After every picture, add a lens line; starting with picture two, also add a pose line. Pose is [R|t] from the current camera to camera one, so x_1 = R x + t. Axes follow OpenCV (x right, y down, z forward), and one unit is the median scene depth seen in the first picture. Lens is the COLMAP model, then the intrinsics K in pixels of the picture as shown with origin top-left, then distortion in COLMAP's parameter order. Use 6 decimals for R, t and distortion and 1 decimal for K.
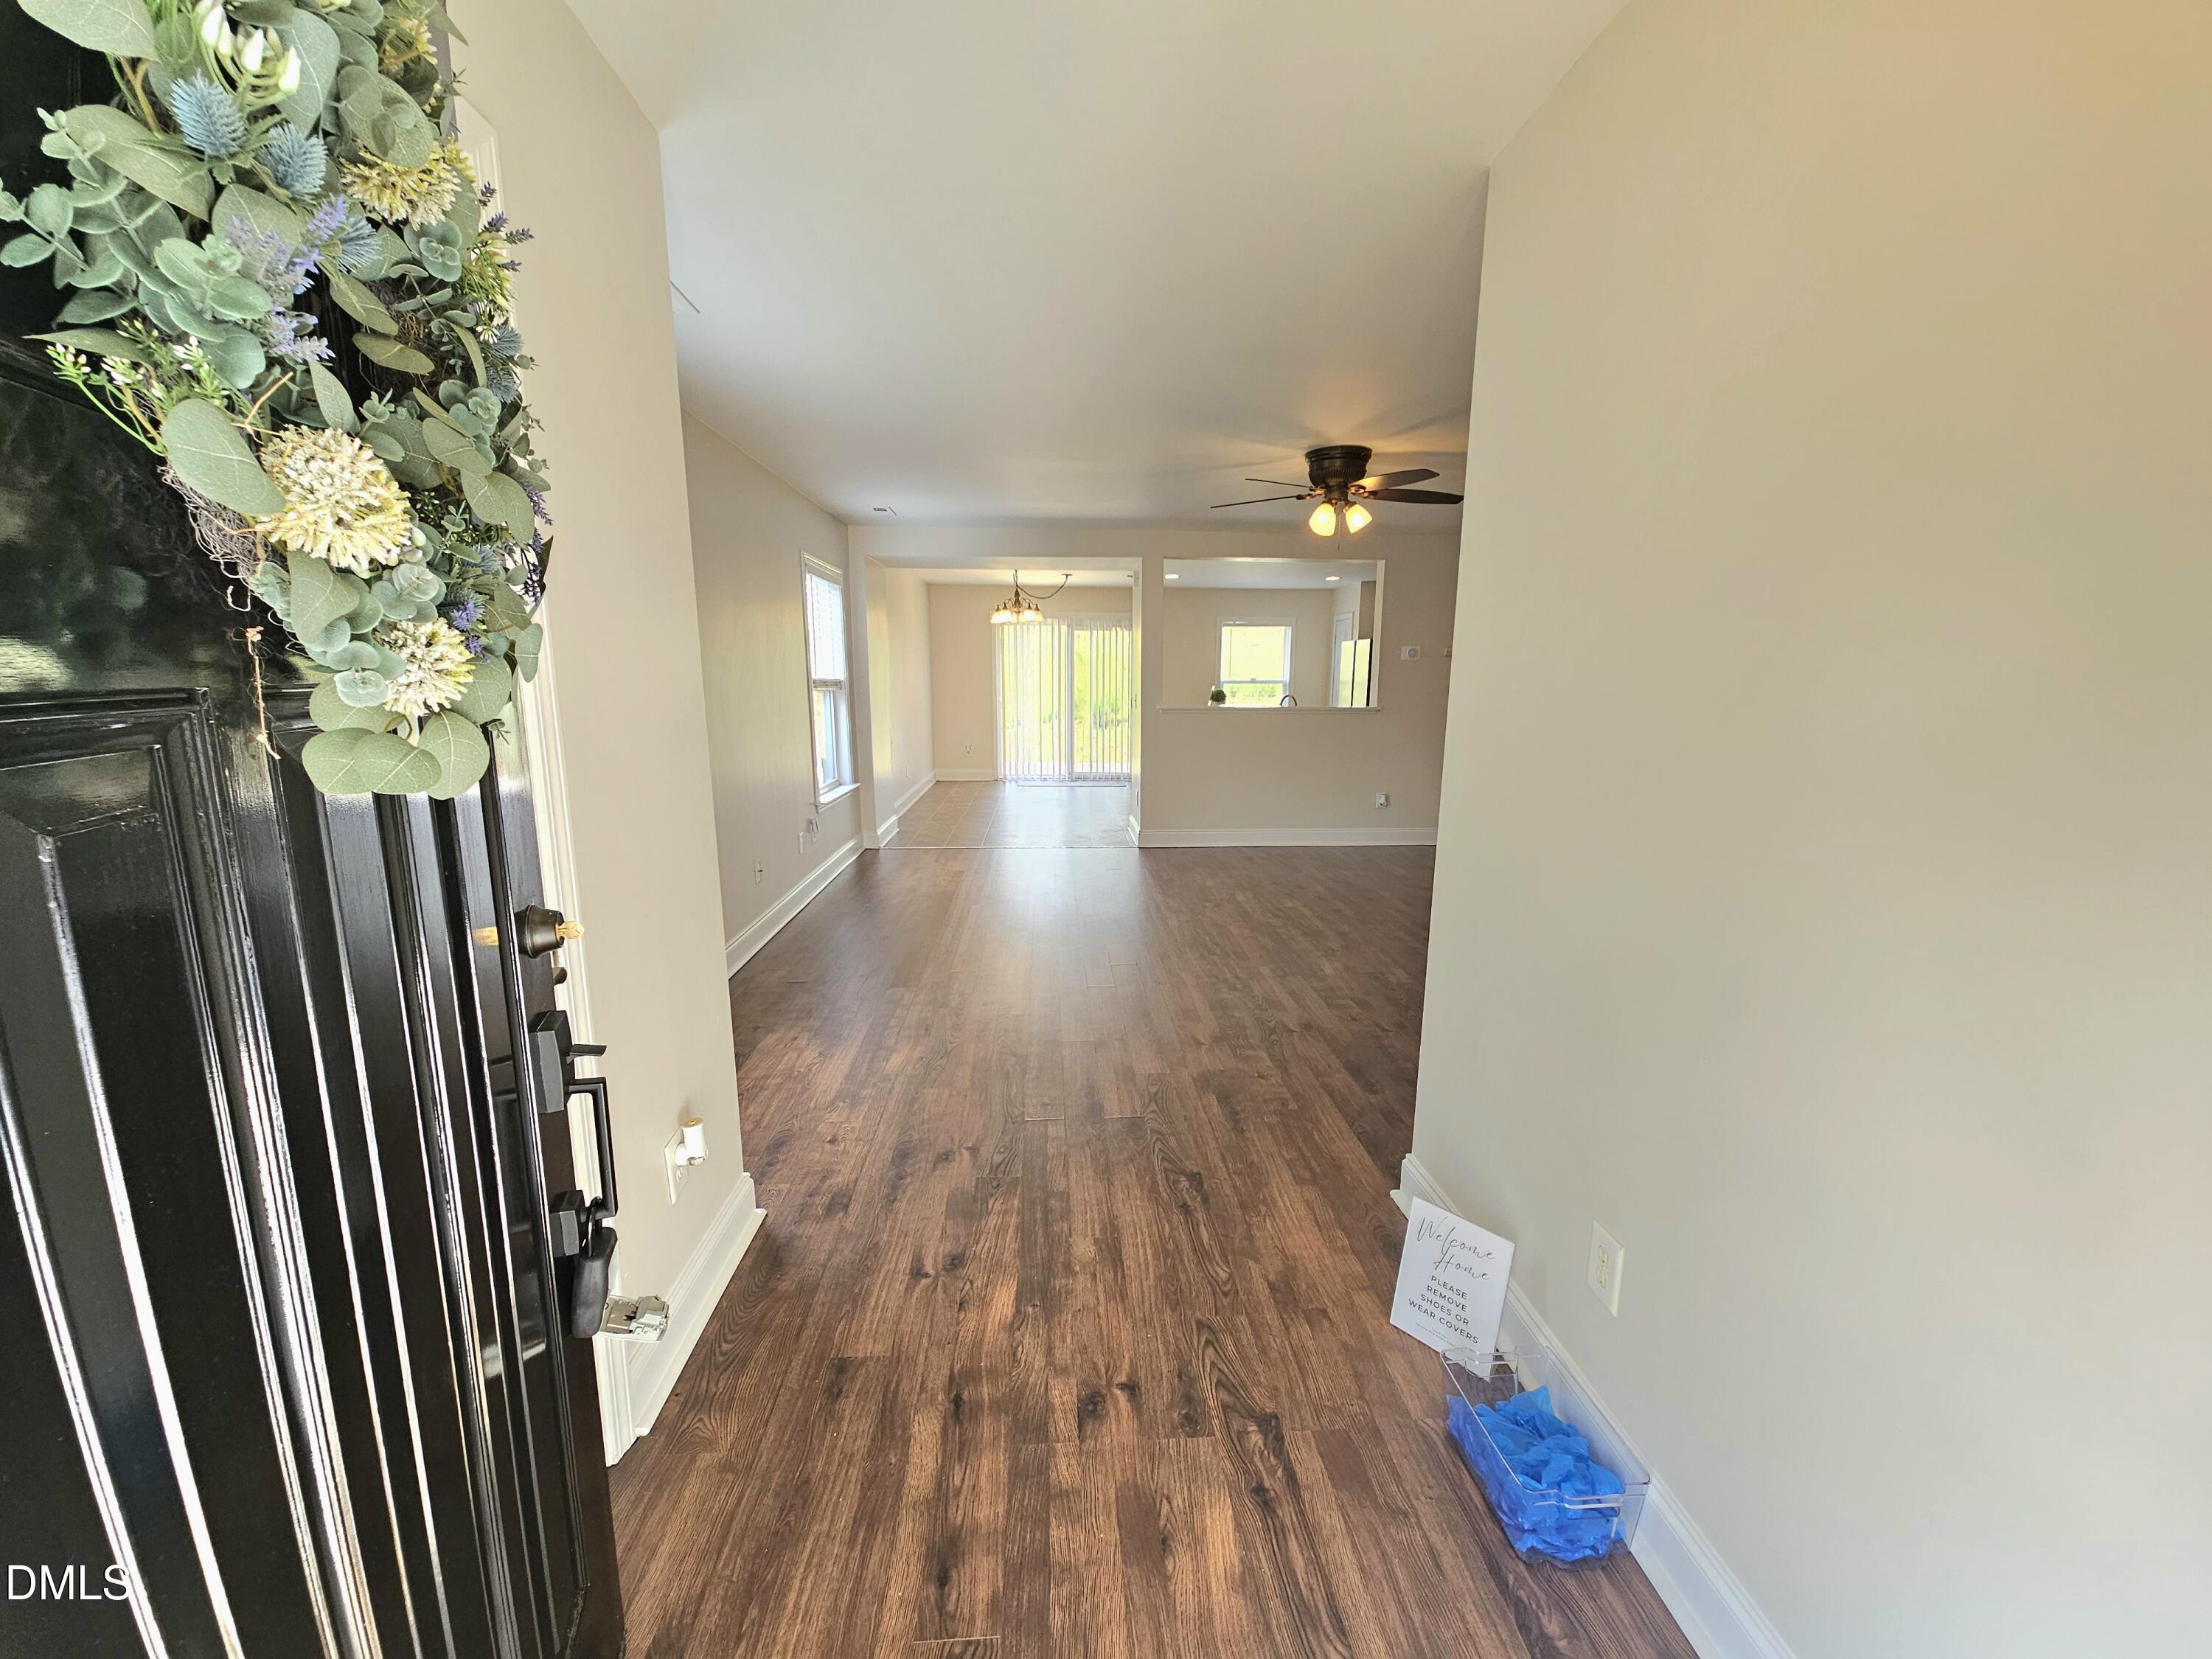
lens RADIAL K [[898.8, 0, 1098.7], [0, 898.8, 833.3], [0, 0, 1]] dist [0.000103, -0.000058]
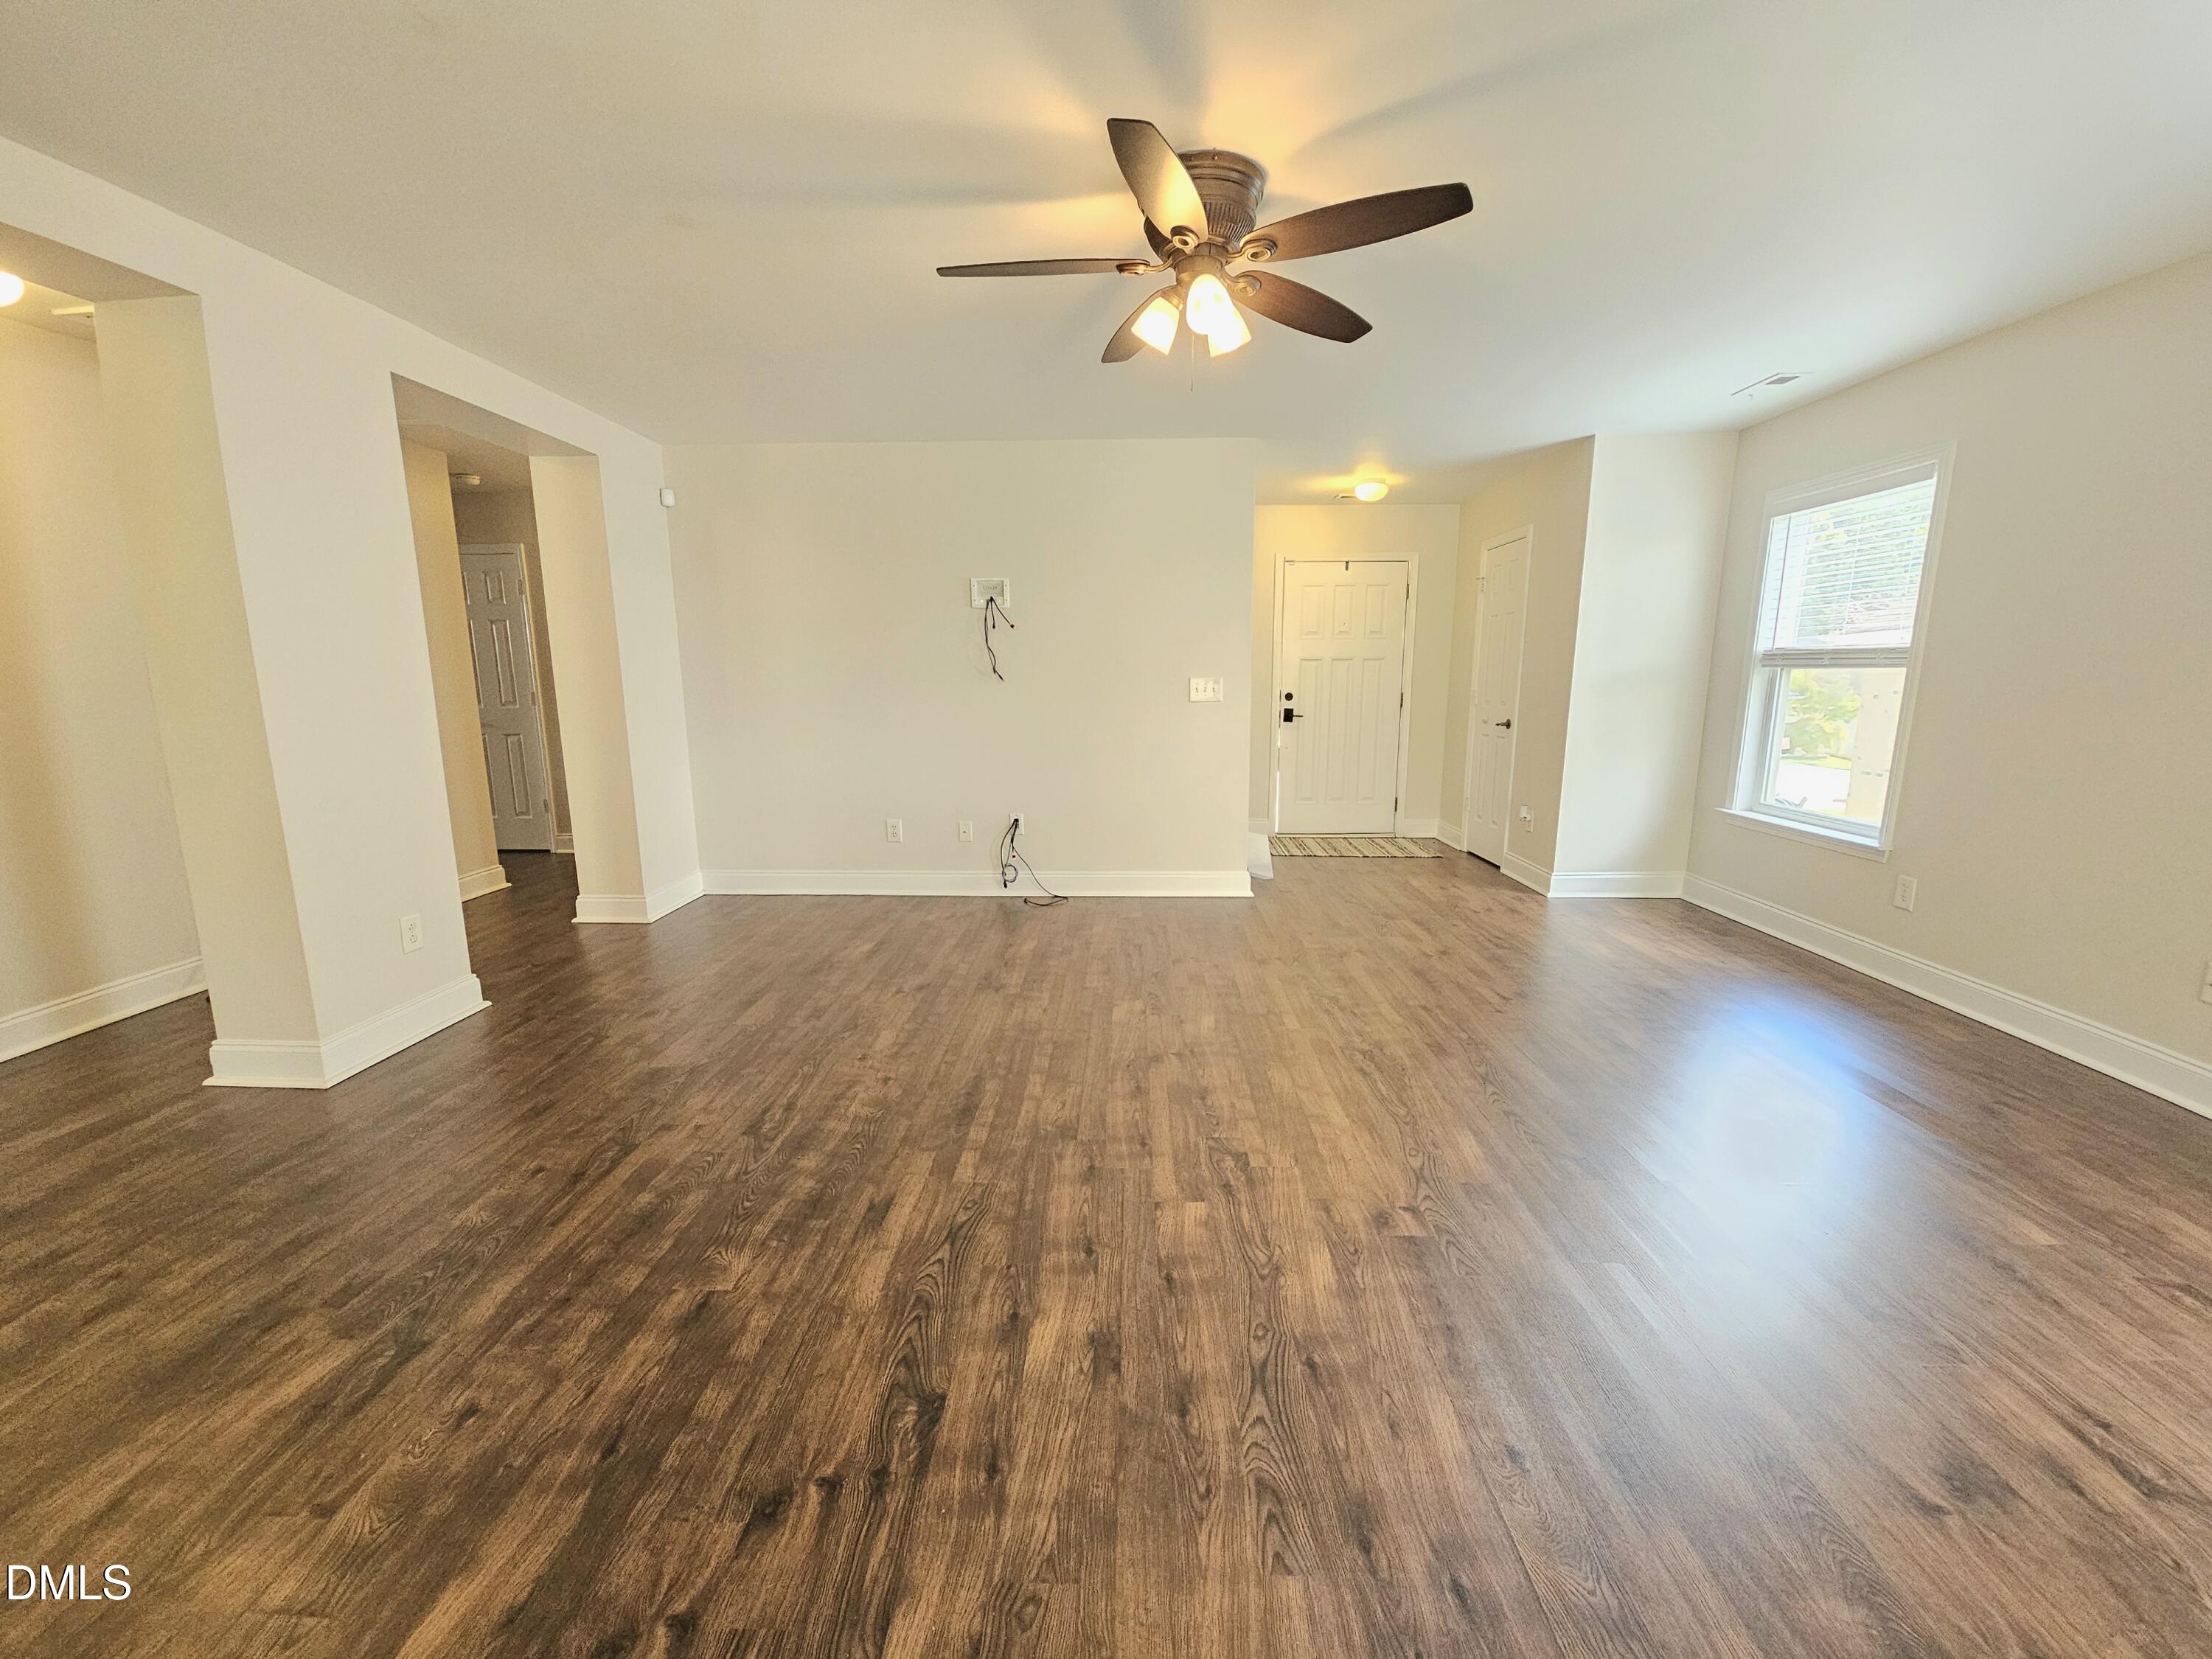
lens RADIAL K [[899.5, 0, 1107.2], [0, 899.5, 841.1], [0, 0, 1]] dist [0.000820, -0.000247]
pose [[-0.996539, -0.014779, 0.081798, 0.192178], [0.014914, 0.936309, 0.350861, -0.180586], [-0.081774, 0.350866, -0.932848, 1.144899]]
